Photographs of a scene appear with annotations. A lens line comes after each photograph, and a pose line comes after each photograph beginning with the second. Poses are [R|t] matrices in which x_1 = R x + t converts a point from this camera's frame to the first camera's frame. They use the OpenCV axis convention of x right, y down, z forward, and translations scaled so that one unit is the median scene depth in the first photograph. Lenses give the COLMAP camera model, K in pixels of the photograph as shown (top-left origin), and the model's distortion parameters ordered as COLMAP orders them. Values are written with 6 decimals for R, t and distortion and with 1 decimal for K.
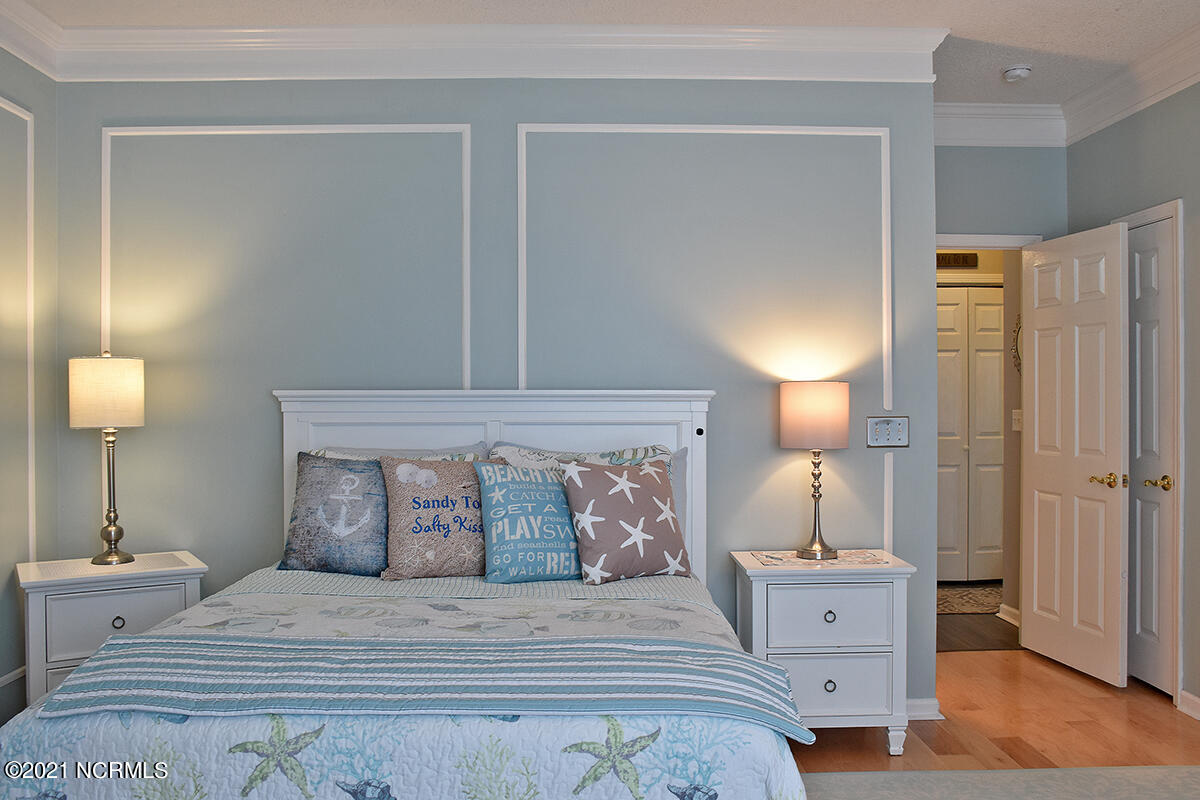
lens RADIAL K [[992.2, 0, 600.0], [0, 992.2, 400.0], [0, 0, 1]] dist [-0.134482, 0.119935]
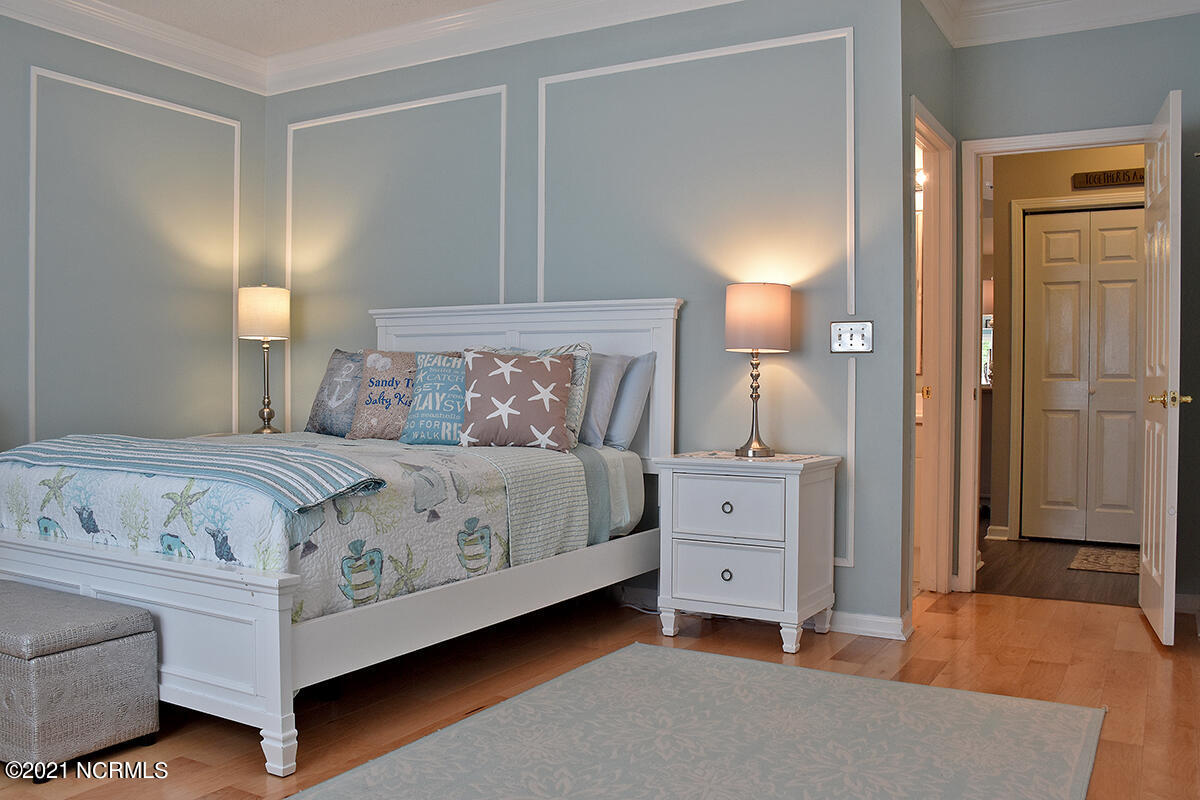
lens RADIAL K [[992.2, 0, 600.0], [0, 992.2, 400.0], [0, 0, 1]] dist [-0.134482, 0.119935]
pose [[0.857359, 0.018127, -0.514400, 0.656164], [-0.008522, 0.999743, 0.021025, 0.086607], [0.514649, -0.013642, 0.857293, 0.034573]]
